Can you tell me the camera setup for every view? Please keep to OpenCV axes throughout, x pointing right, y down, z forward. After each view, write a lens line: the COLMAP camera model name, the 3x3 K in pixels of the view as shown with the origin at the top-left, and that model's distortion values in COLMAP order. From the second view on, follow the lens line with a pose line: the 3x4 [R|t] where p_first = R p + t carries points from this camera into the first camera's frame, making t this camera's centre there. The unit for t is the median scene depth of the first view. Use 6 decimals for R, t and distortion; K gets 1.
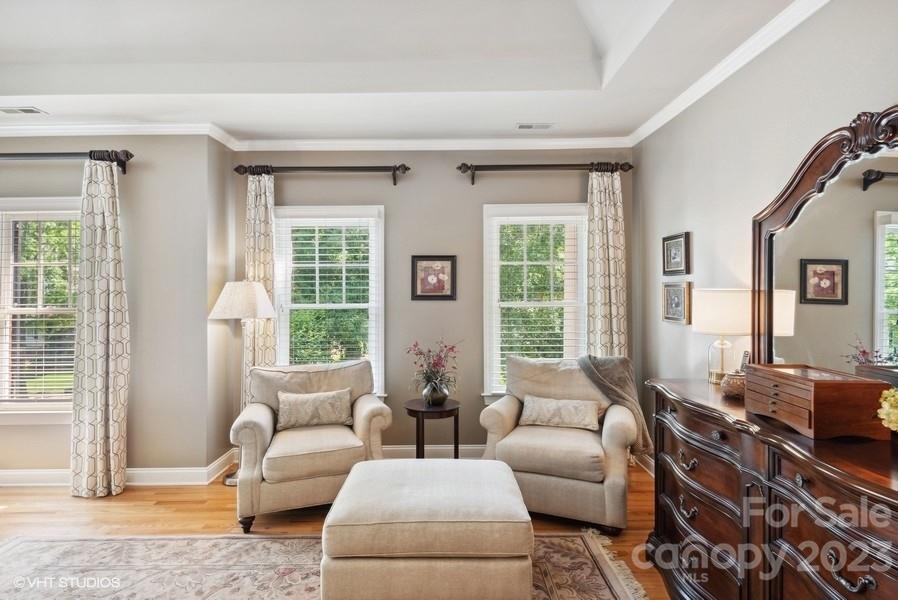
lens RADIAL K [[478.9, 0, 447.5], [0, 478.9, 287.5], [0, 0, 1]] dist [0.034073, -0.024836]
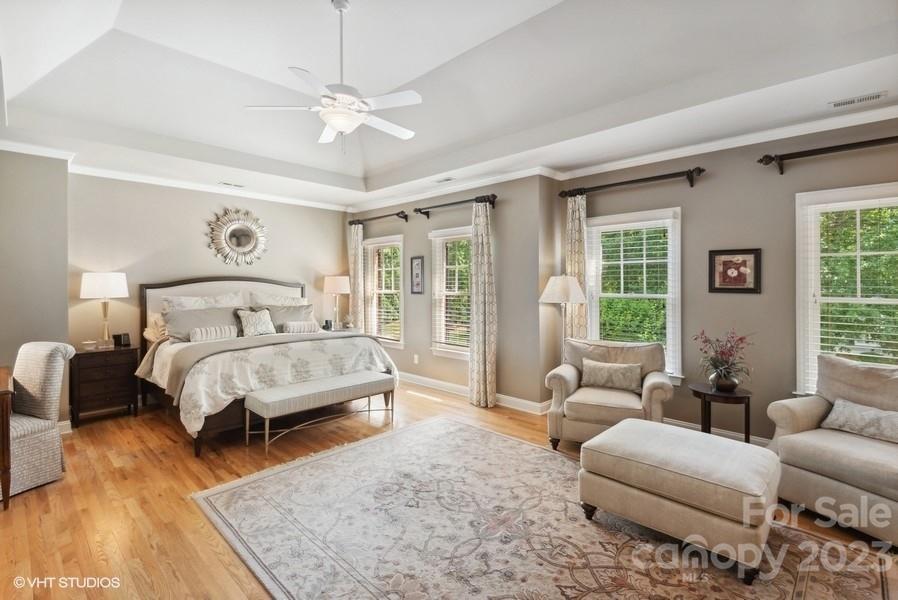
lens RADIAL K [[417.4, 0, 452.2], [0, 417.4, 299.8], [0, 0, 1]] dist [0.023672, -0.014782]
pose [[0.720510, 0.035567, -0.692532, 0.183443], [-0.001966, 0.998785, 0.049250, -0.002524], [0.693442, -0.034124, 0.719704, -0.086646]]
